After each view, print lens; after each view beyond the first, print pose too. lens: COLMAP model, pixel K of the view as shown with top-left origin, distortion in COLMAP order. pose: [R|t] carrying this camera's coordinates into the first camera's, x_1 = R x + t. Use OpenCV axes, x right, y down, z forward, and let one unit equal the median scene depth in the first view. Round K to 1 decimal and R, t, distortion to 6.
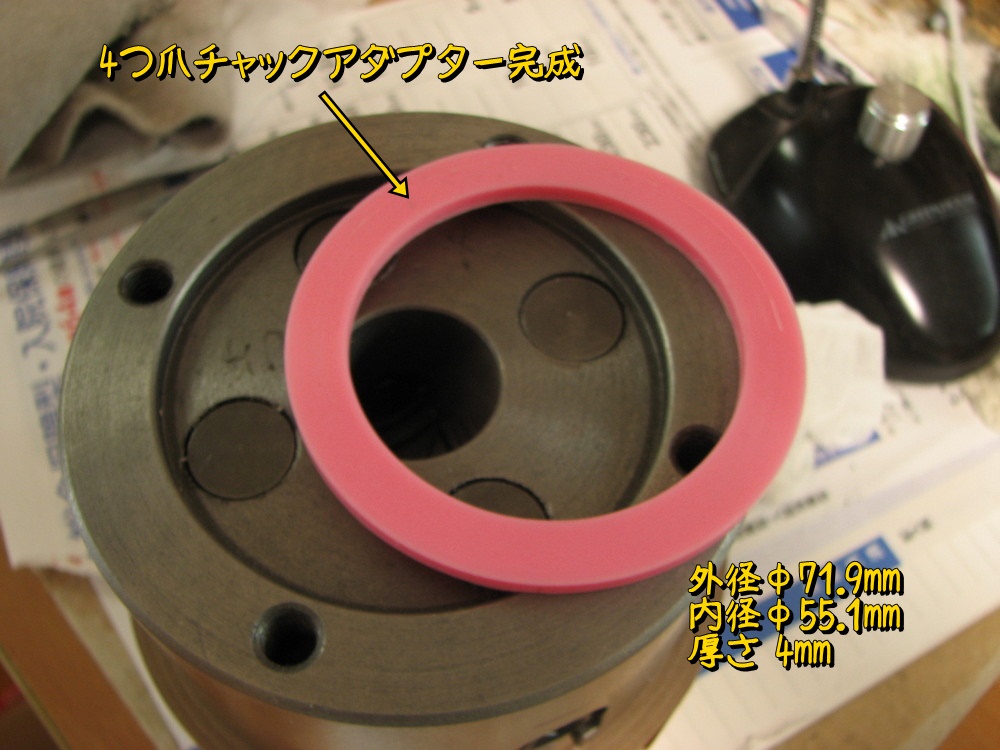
lens RADIAL K [[1063.0, 0, 486.8], [0, 1063.0, 375.2], [0, 0, 1]] dist [-0.168478, 0.123714]
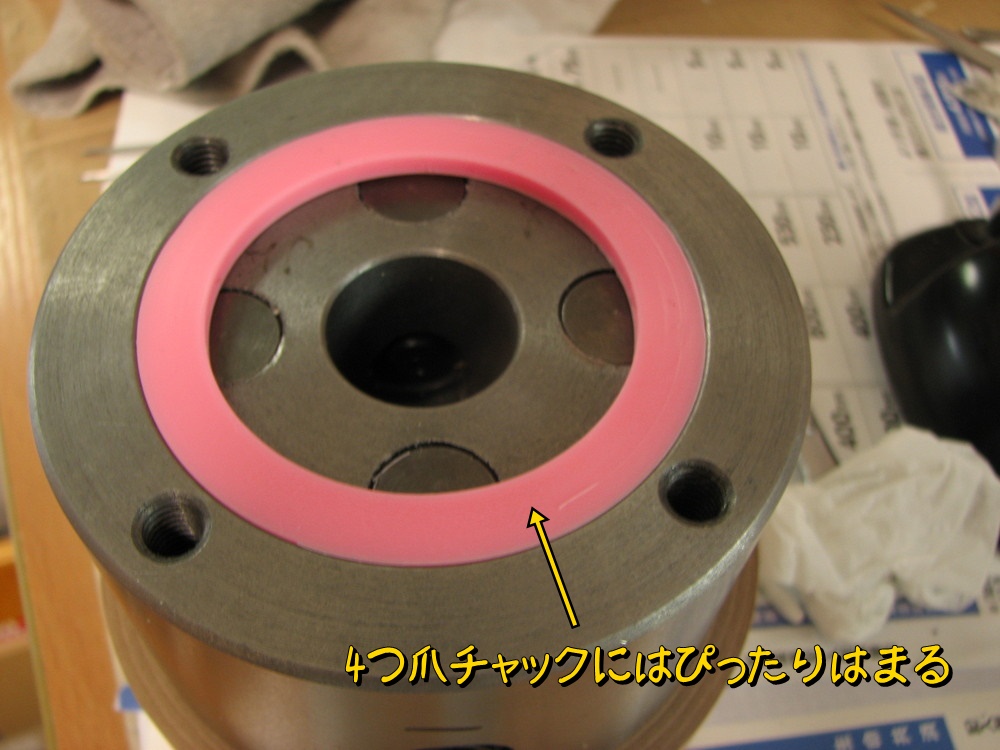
lens RADIAL K [[1063.0, 0, 486.8], [0, 1063.0, 375.2], [0, 0, 1]] dist [-0.168478, 0.123714]
pose [[0.937382, 0.291649, -0.190409, 0.092633], [-0.306754, 0.950216, -0.054702, 0.042885], [0.164975, 0.109686, 0.980180, 0.068267]]
